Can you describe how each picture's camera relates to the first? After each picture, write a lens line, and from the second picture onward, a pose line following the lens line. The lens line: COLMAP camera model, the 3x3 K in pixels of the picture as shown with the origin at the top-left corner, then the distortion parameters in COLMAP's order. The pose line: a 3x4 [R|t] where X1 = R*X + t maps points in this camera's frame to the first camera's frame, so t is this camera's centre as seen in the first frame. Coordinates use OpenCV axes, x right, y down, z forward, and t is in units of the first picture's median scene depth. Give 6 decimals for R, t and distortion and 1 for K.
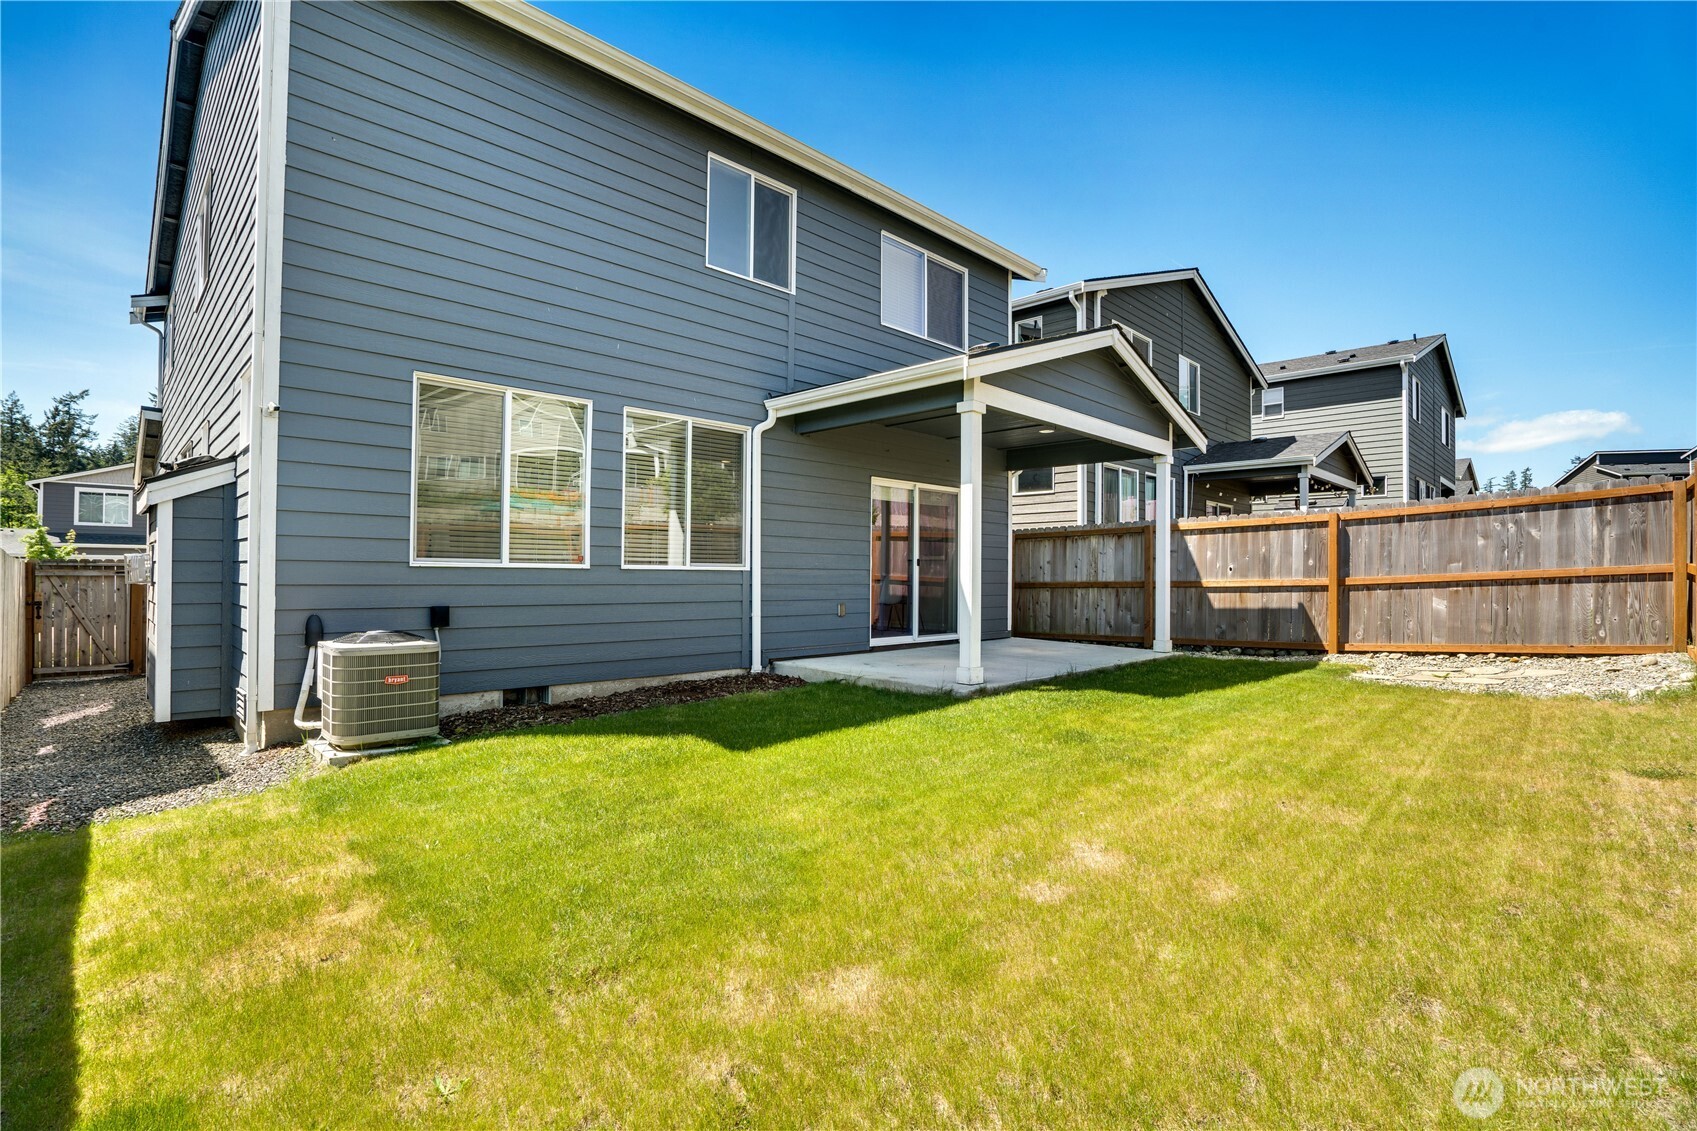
lens RADIAL K [[785.2, 0, 846.5], [0, 785.2, 567.5], [0, 0, 1]] dist [-0.005012, 0.001494]
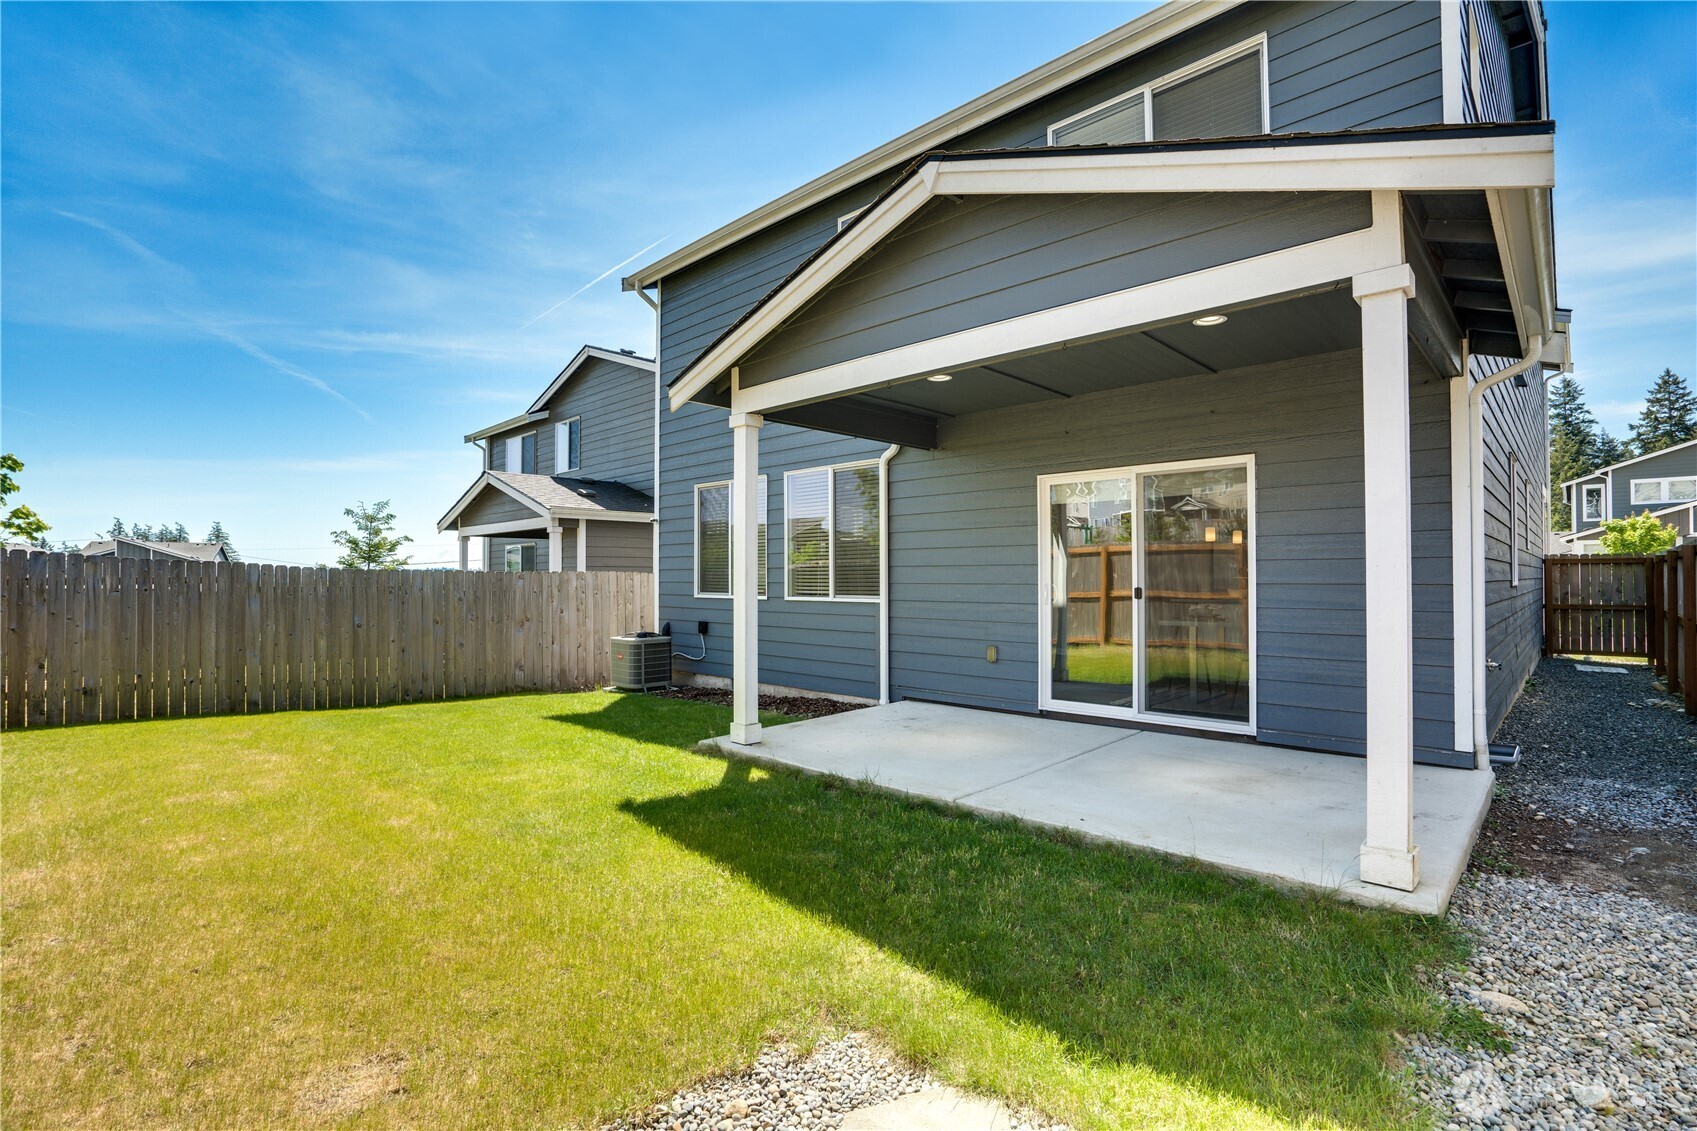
lens RADIAL K [[785.2, 0, 846.5], [0, 785.2, 568.3], [0, 0, 1]] dist [-0.005012, 0.001494]
pose [[0.054334, -0.016456, -0.998387, 0.876347], [0.014179, 0.999776, -0.015707, -0.024859], [0.998422, -0.013303, 0.054555, 0.913599]]
